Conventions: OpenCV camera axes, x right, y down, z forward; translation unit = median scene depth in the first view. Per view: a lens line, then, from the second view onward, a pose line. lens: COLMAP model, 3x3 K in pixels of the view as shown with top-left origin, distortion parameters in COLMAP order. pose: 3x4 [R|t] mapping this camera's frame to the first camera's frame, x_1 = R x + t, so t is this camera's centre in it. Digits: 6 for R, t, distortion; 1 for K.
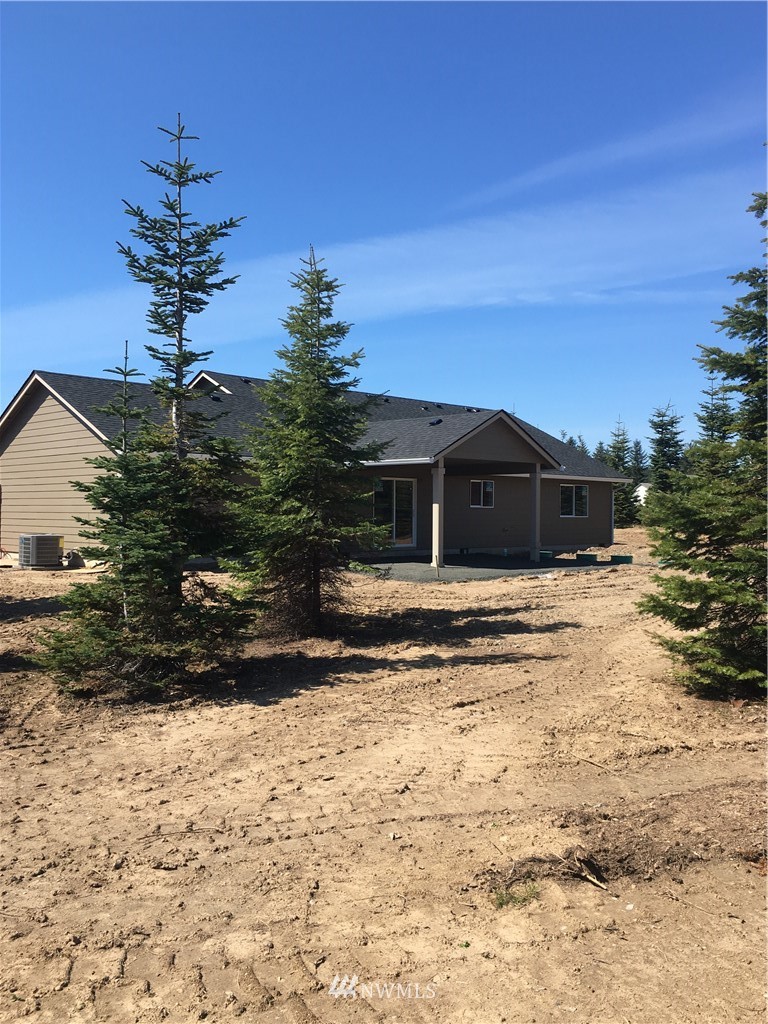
lens RADIAL K [[928.9, 0, 384.0], [0, 928.9, 512.0], [0, 0, 1]] dist [0.003459, 0.000895]
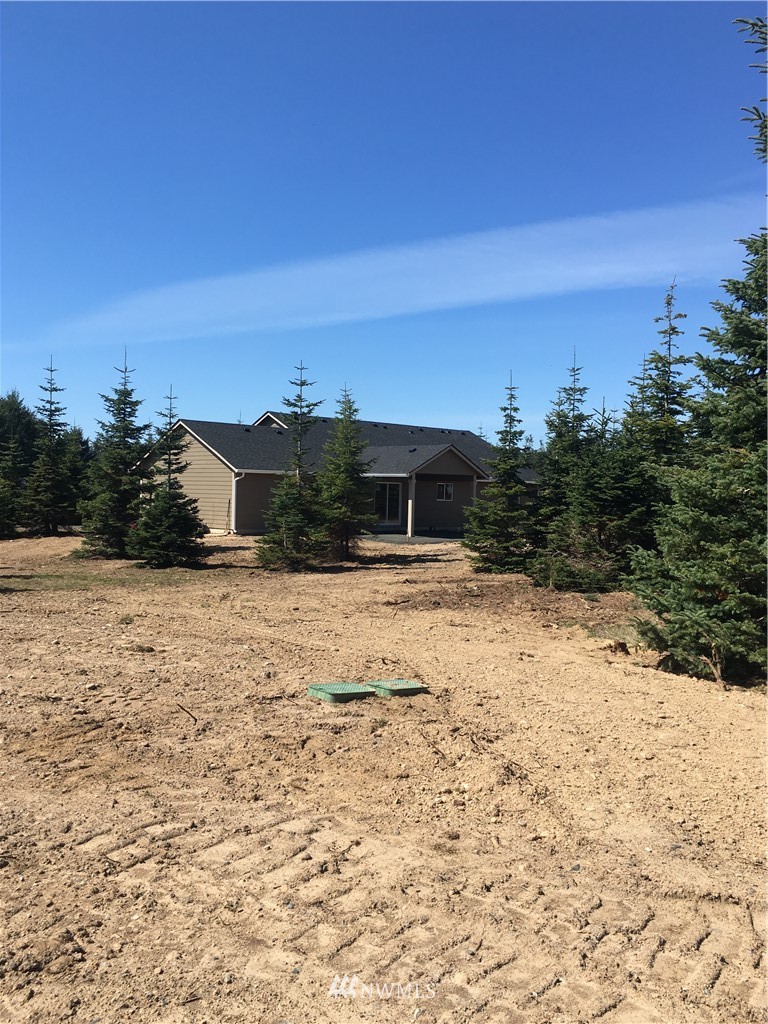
lens RADIAL K [[928.9, 0, 384.0], [0, 928.9, 512.0], [0, 0, 1]] dist [0.003459, 0.000895]
pose [[0.999822, 0.017960, -0.005803, 0.021128], [-0.017829, 0.999604, 0.021777, -0.028161], [0.006192, -0.021670, 0.999746, -0.870641]]
